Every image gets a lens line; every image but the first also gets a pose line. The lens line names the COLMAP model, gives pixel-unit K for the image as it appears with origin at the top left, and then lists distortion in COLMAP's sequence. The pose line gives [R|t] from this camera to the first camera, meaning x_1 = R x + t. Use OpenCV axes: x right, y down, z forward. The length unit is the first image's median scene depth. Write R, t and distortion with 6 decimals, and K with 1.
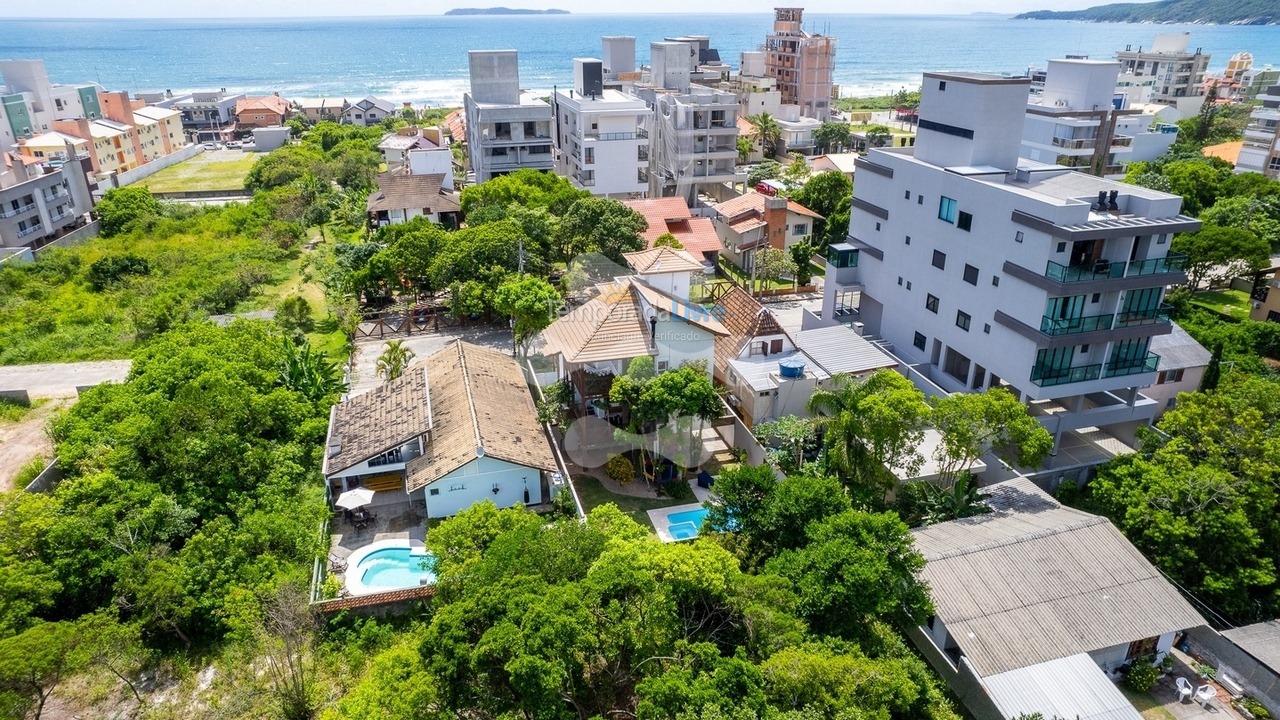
lens RADIAL K [[822.3, 0, 630.6], [0, 822.3, 366.0], [0, 0, 1]] dist [-0.063525, 0.050368]
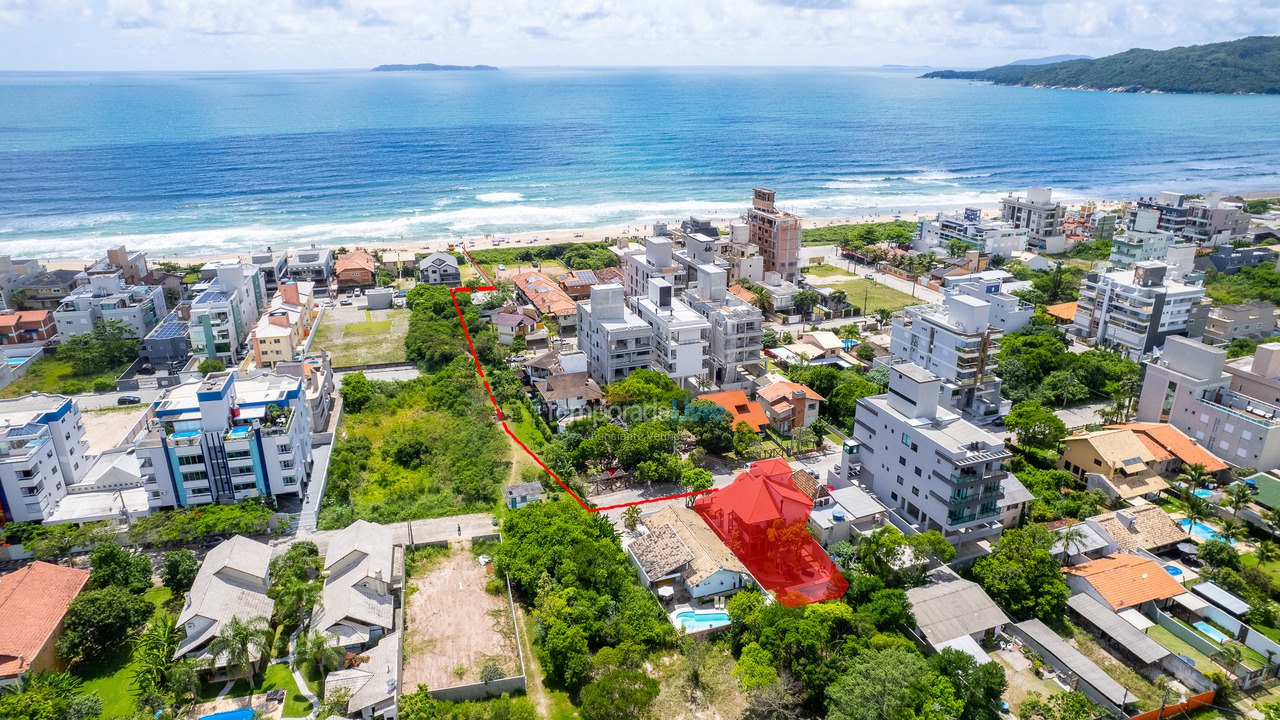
lens RADIAL K [[822.3, 0, 630.0], [0, 822.3, 369.1], [0, 0, 1]] dist [-0.063525, 0.050368]
pose [[0.996177, -0.030584, 0.081824, -0.350544], [0.034785, 0.998122, -0.050423, -0.200740], [-0.080128, 0.053076, 0.995371, -0.758556]]
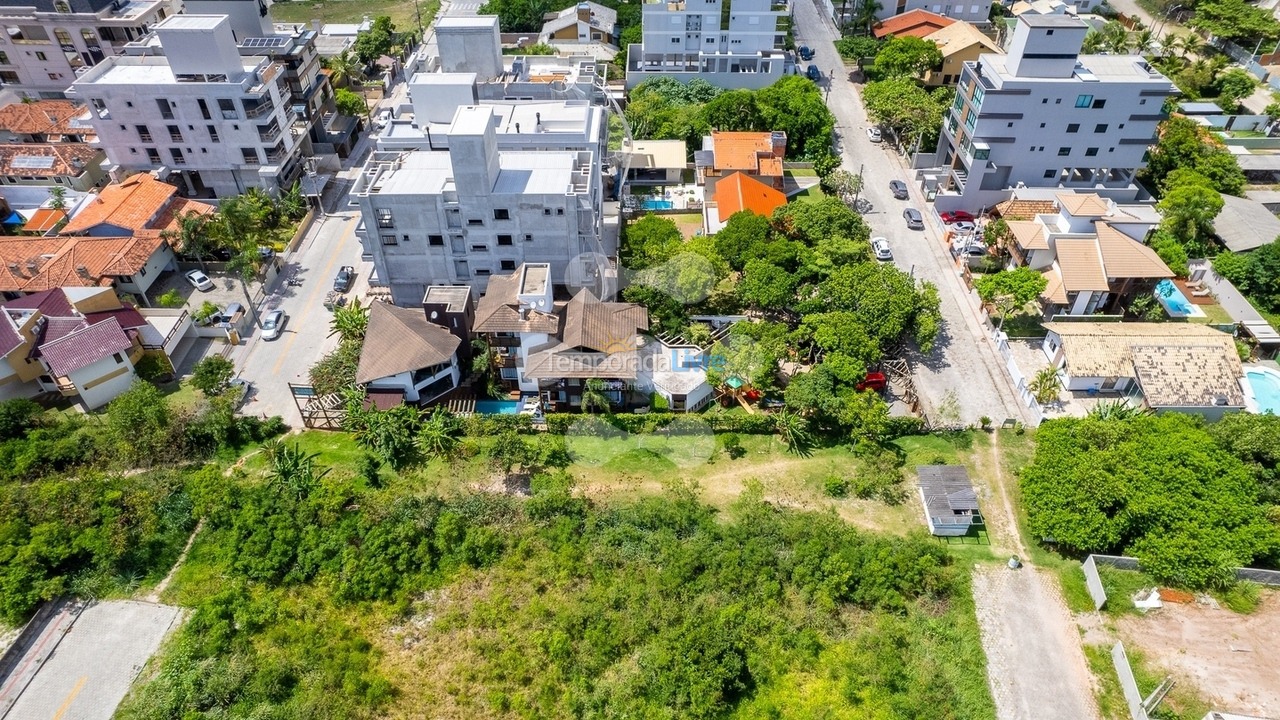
lens RADIAL K [[822.3, 0, 637.8], [0, 822.3, 362.6], [0, 0, 1]] dist [-0.063525, 0.050368]
pose [[0.263871, -0.634212, 0.726737, -1.065422], [0.385396, 0.760008, 0.523314, -0.735421], [-0.884218, 0.141994, 0.444967, 0.788782]]
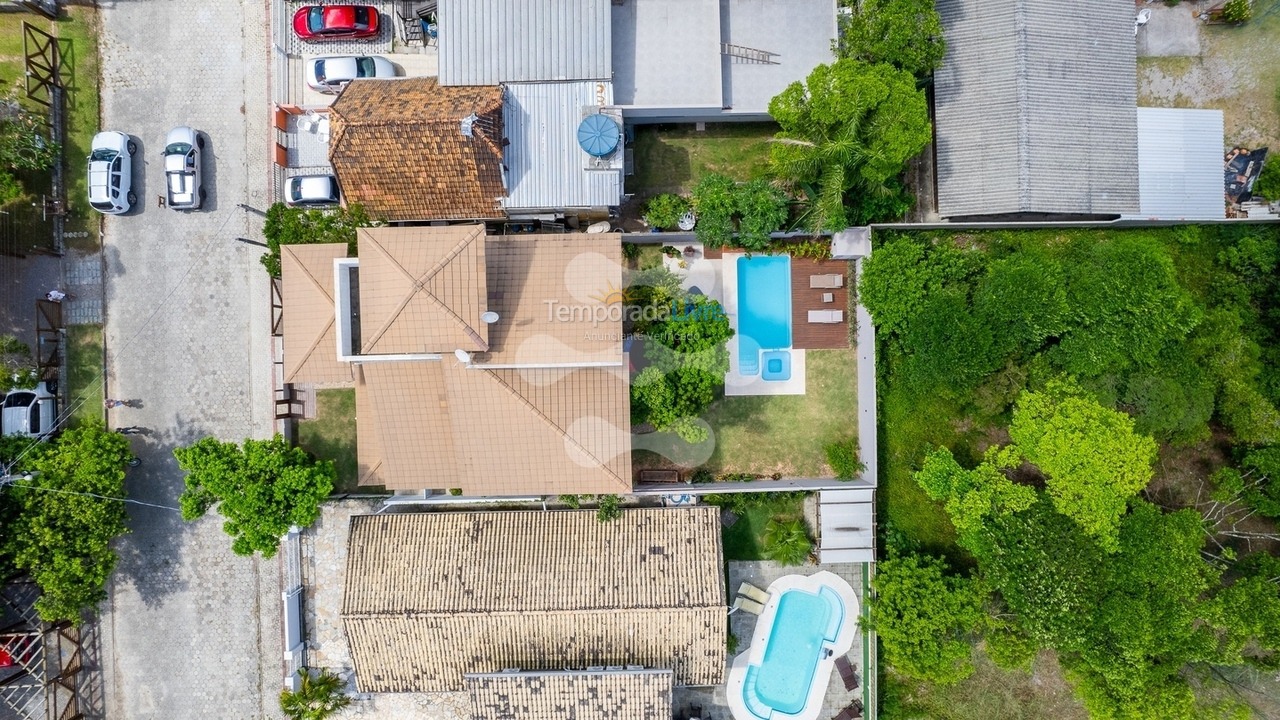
lens RADIAL K [[822.3, 0, 639.2], [0, 822.3, 368.0], [0, 0, 1]] dist [-0.063525, 0.050368]
pose [[0.236576, -0.971613, 0.000195, 0.016045], [0.389425, 0.095005, 0.916145, -0.394595], [-0.890157, -0.216662, 0.400846, 0.462362]]
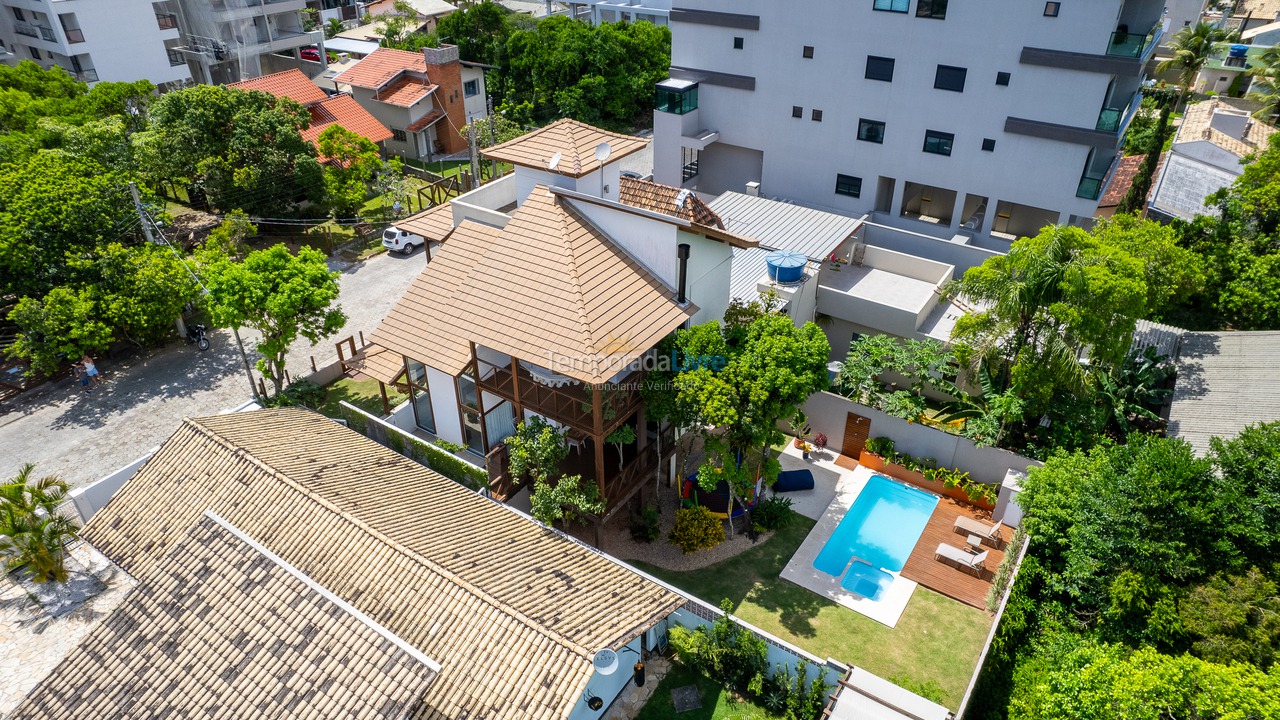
lens RADIAL K [[822.3, 0, 638.2], [0, 822.3, 366.5], [0, 0, 1]] dist [-0.063525, 0.050368]
pose [[0.754716, -0.350113, 0.554820, -0.199186], [0.264263, 0.936289, 0.231360, -0.074090], [-0.600474, -0.027993, 0.799154, 0.375567]]
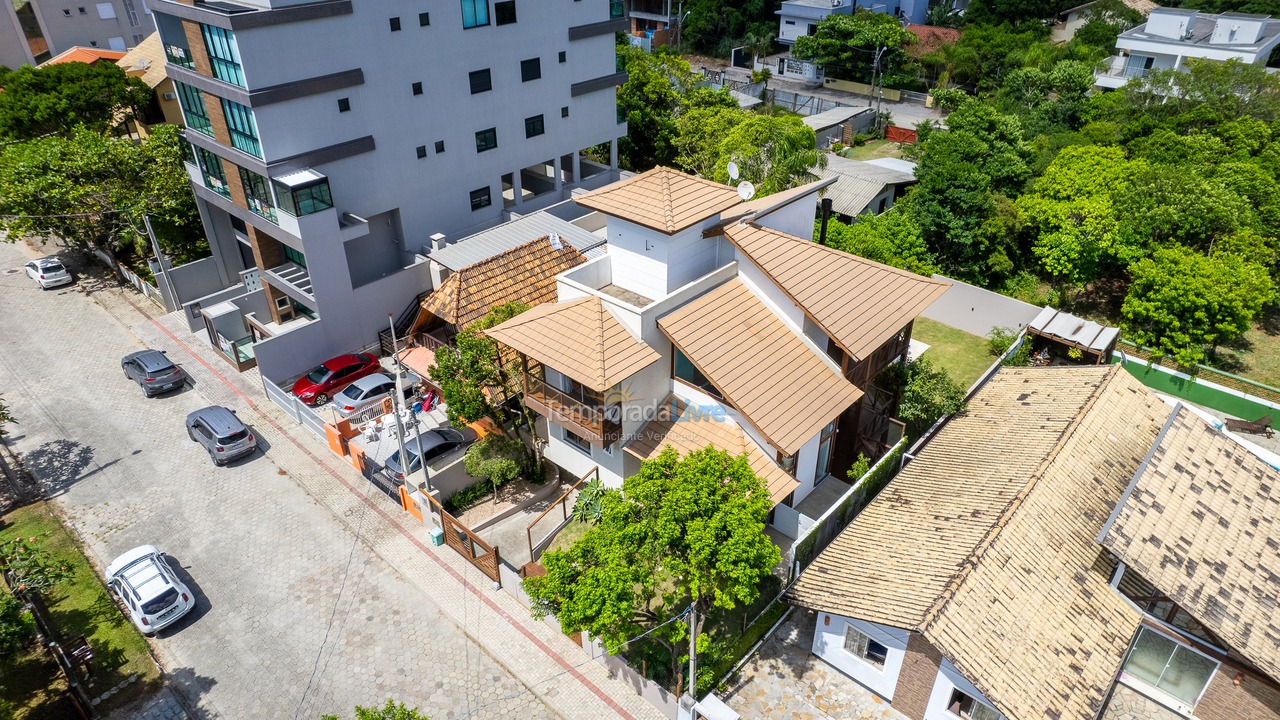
lens RADIAL K [[822.3, 0, 638.9], [0, 822.3, 365.5], [0, 0, 1]] dist [-0.063525, 0.050368]
pose [[-0.538327, -0.443183, 0.716793, -0.264492], [0.345723, 0.659549, 0.667436, -0.291375], [-0.768557, 0.607110, -0.201835, 0.840410]]
